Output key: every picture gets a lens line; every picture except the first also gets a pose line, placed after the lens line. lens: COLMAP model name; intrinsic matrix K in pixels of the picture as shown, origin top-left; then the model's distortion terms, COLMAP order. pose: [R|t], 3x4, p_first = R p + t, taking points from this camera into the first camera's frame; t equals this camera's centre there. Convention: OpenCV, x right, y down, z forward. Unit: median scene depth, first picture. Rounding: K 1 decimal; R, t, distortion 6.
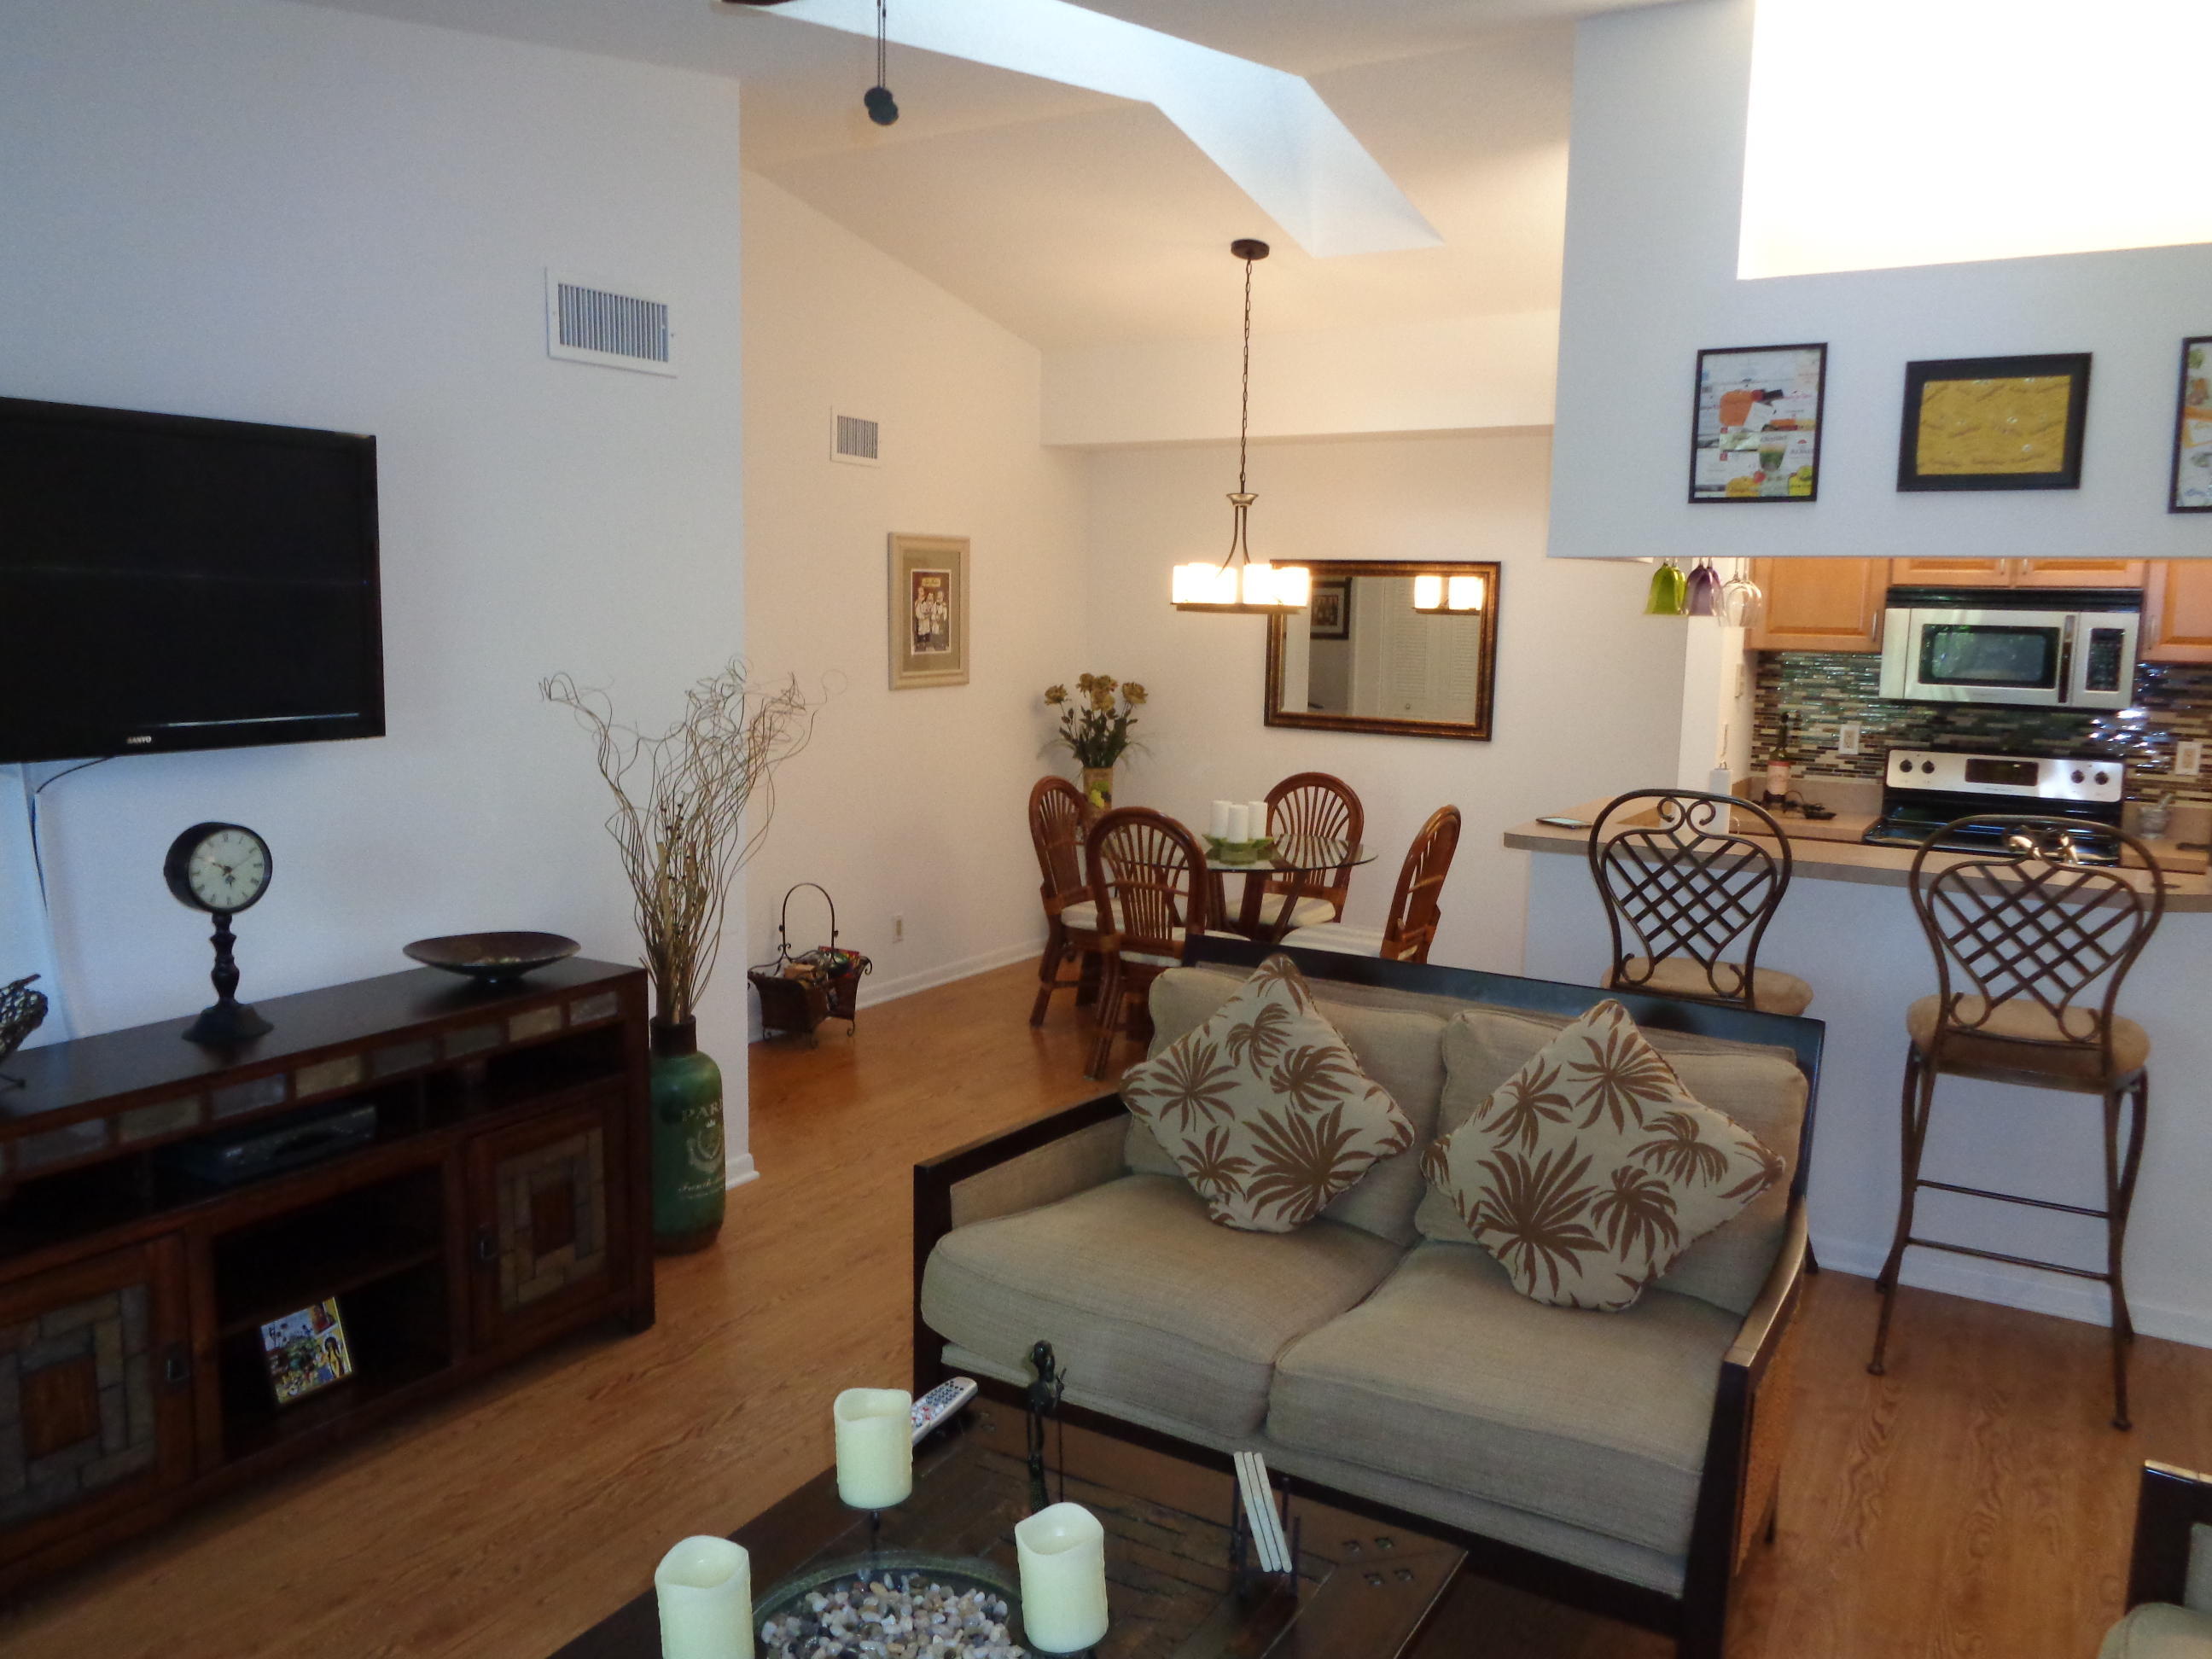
lens RADIAL K [[1648.6, 0, 1105.1], [0, 1648.6, 798.4], [0, 0, 1]] dist [0.001713, -0.009897]
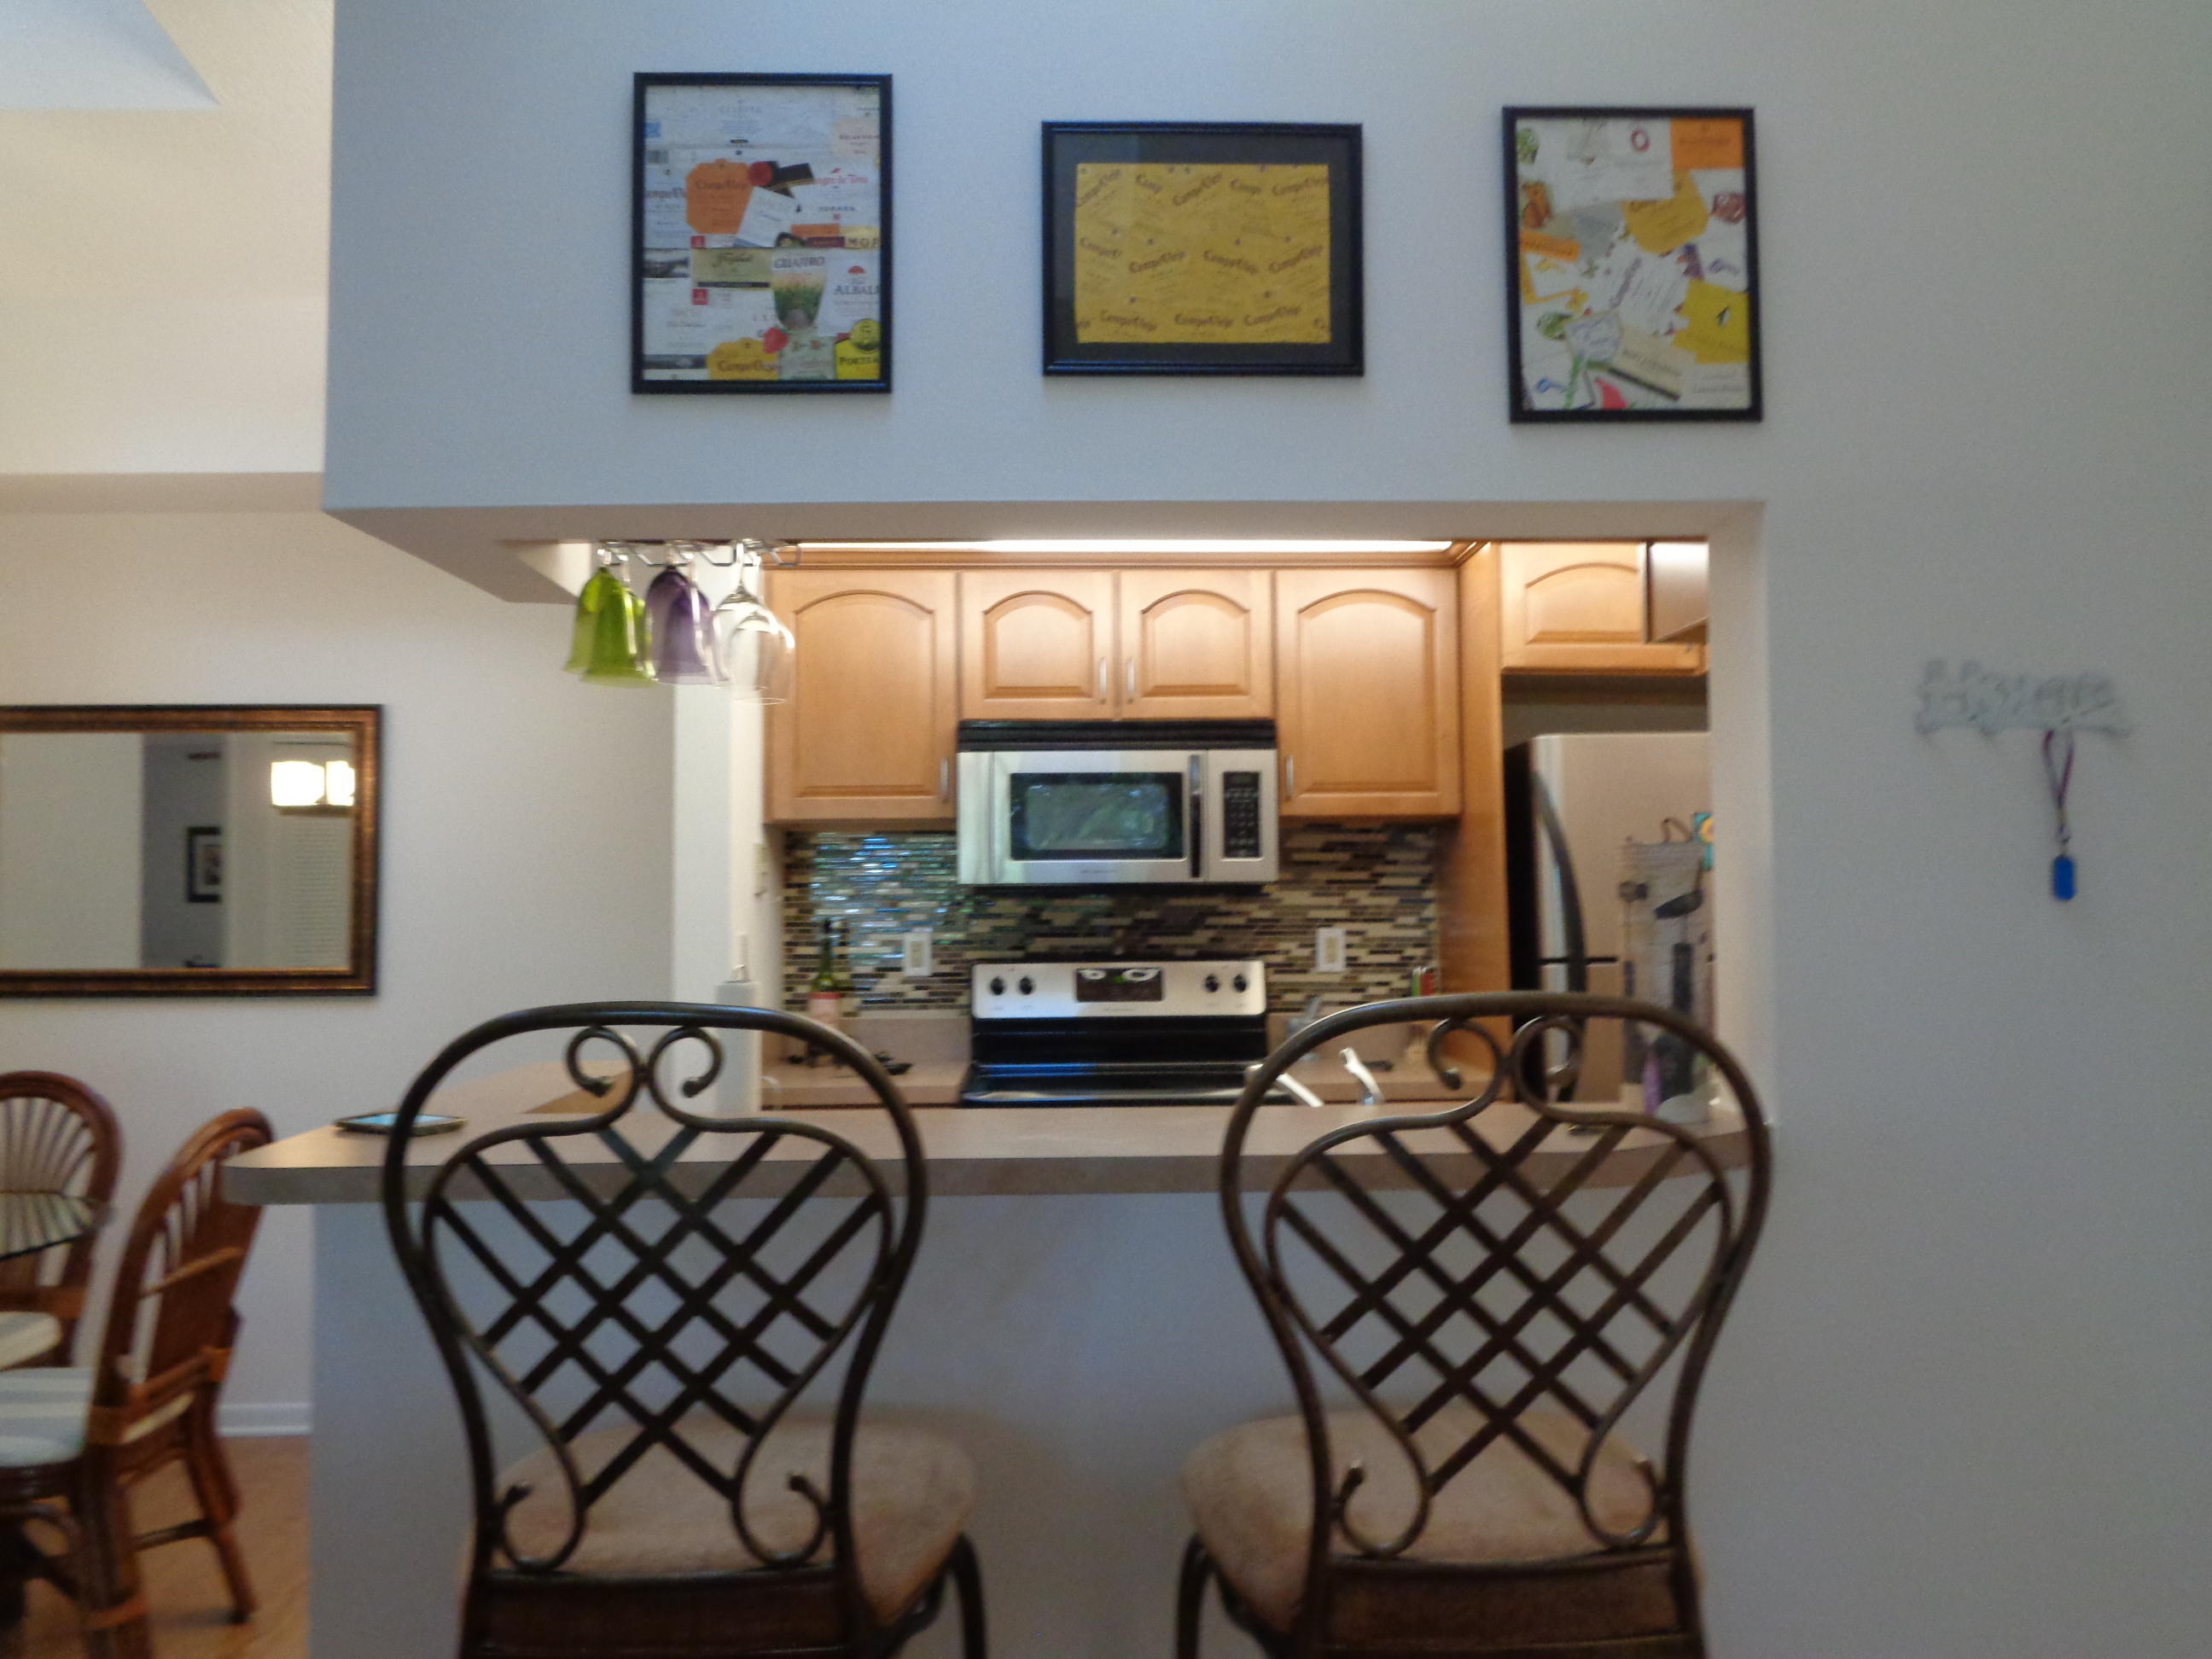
lens RADIAL K [[1648.6, 0, 1103.6], [0, 1648.6, 824.1], [0, 0, 1]] dist [0.001713, -0.009897]
pose [[0.839032, -0.004365, 0.544065, 0.163613], [0.090061, 0.987287, -0.130967, 0.008719], [-0.536577, 0.158885, 0.828758, 0.435078]]
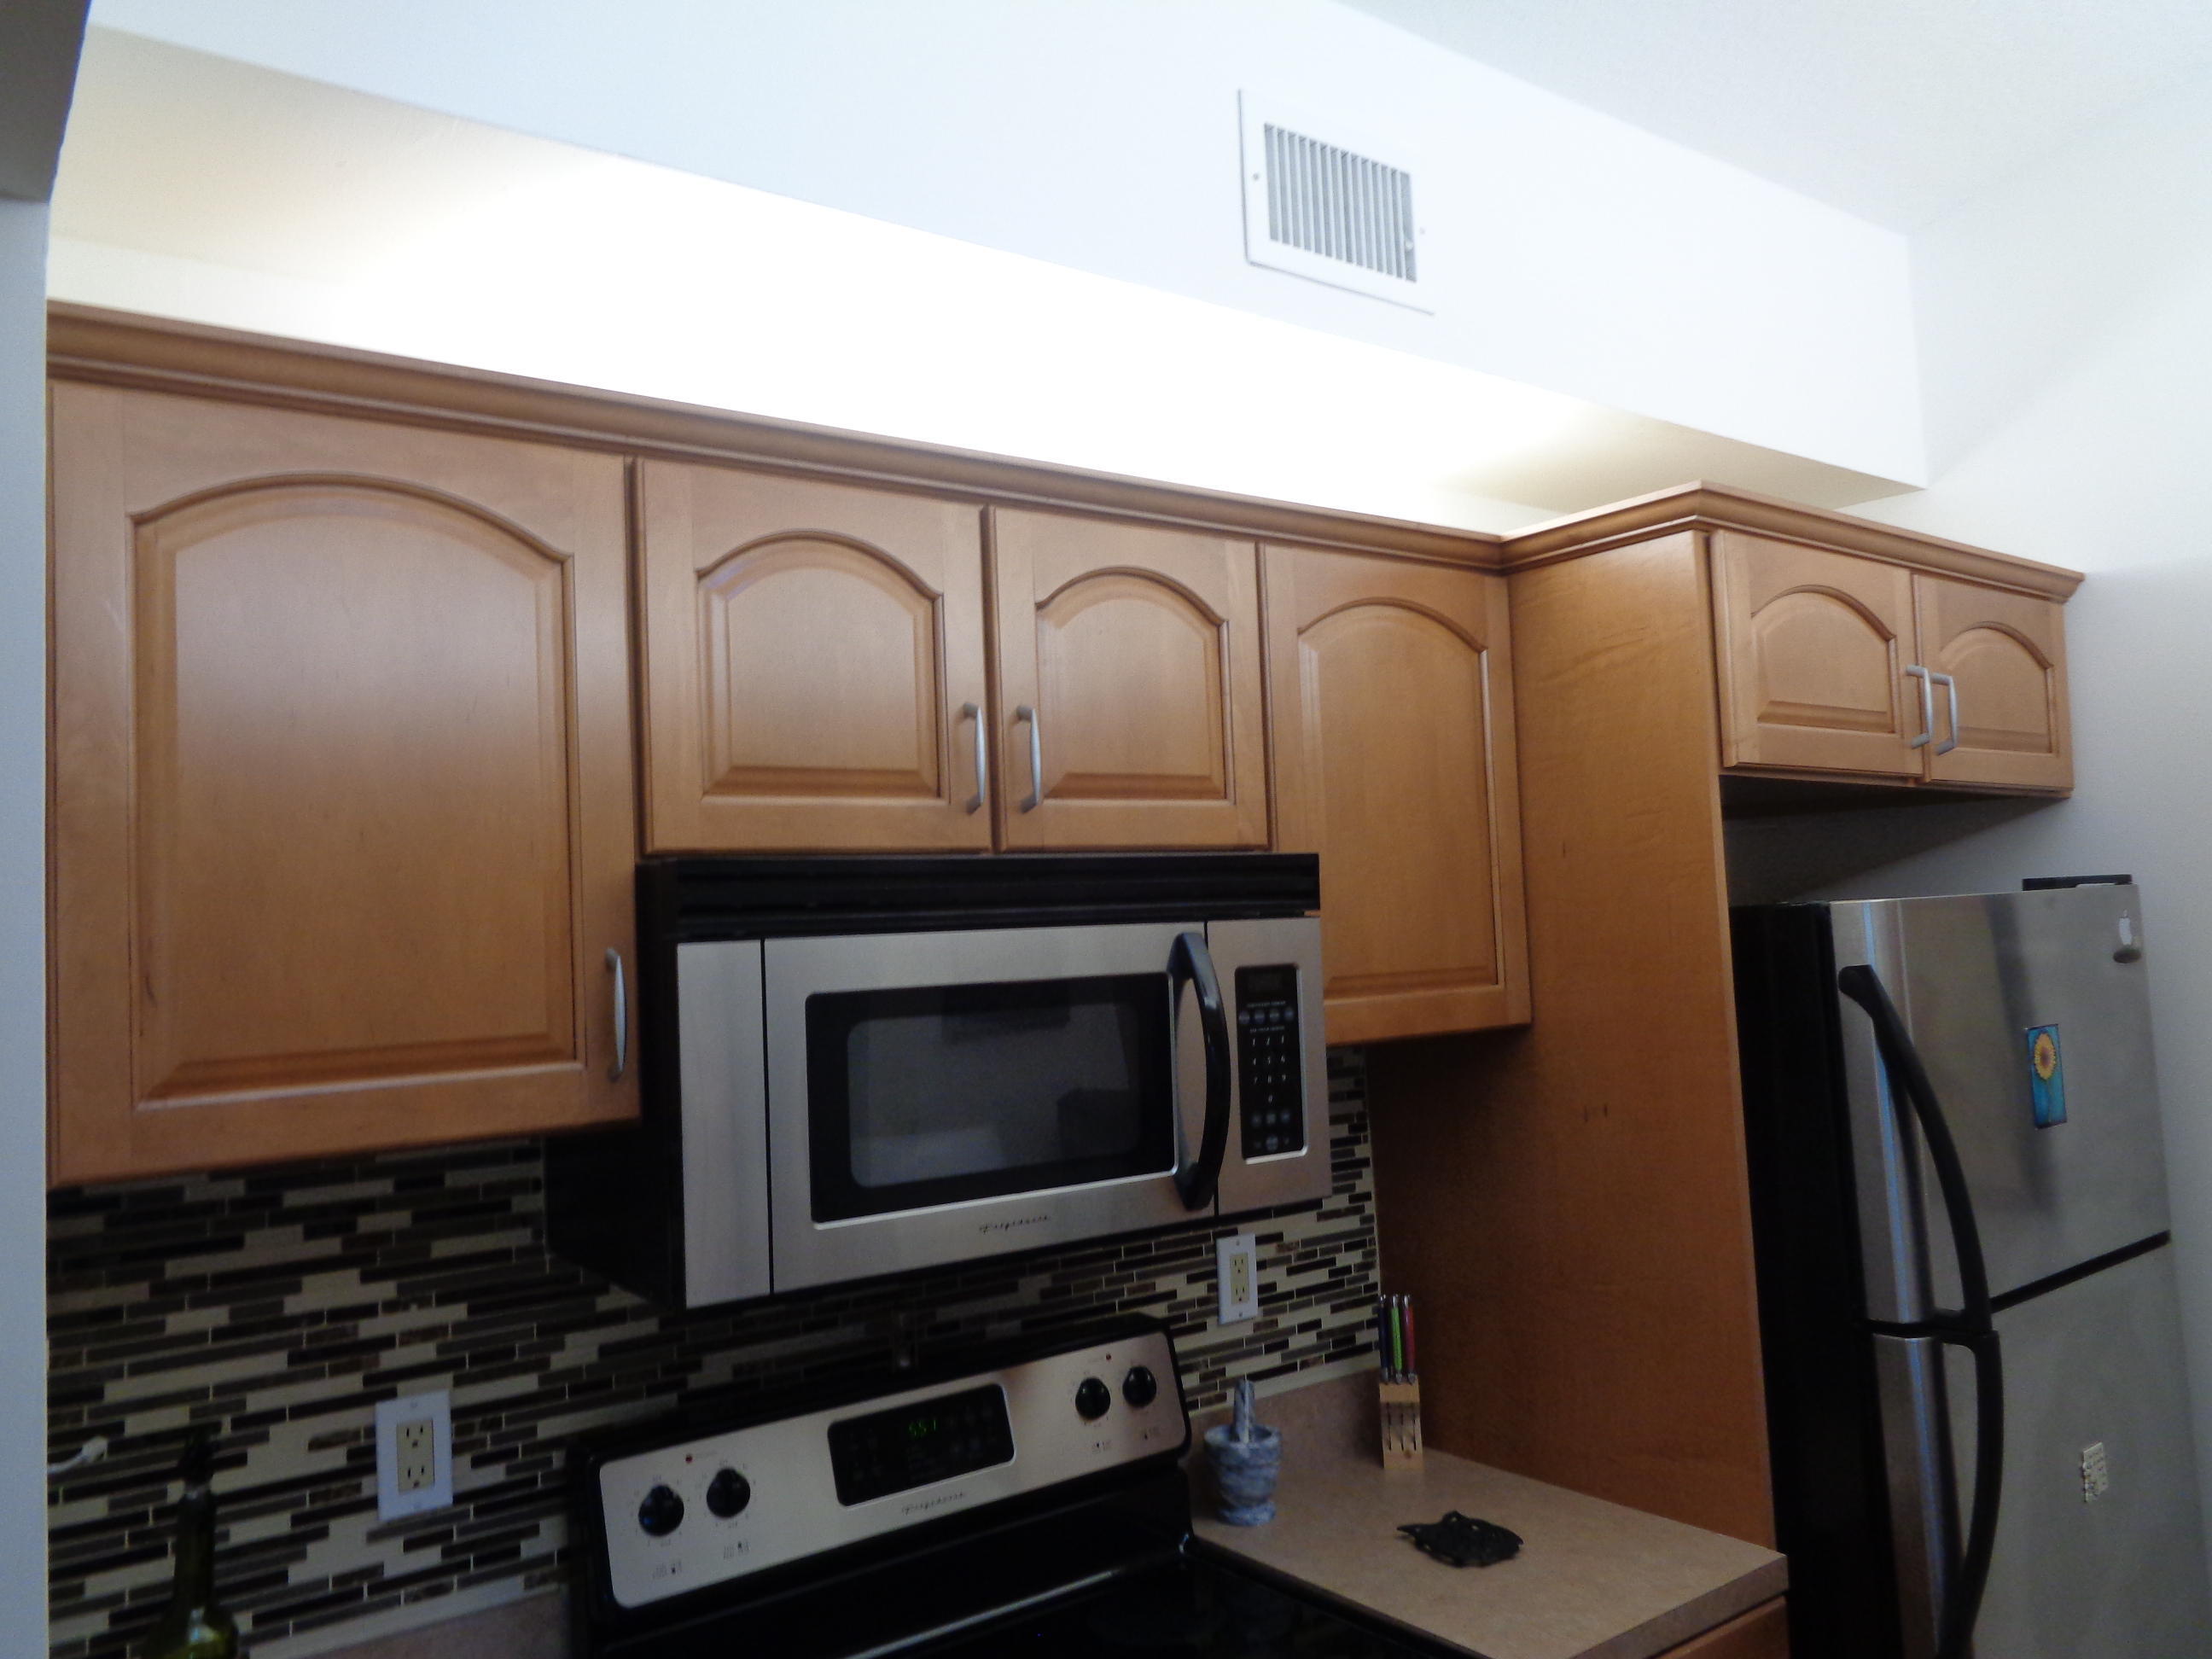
lens RADIAL K [[1648.6, 0, 1116.1], [0, 1648.6, 828.2], [0, 0, 1]] dist [0.001713, -0.009897]
pose [[0.373678, 0.022181, 0.927293, 0.283521], [0.162978, 0.982591, -0.089180, -0.105328], [-0.913128, 0.184453, 0.363558, 0.896802]]
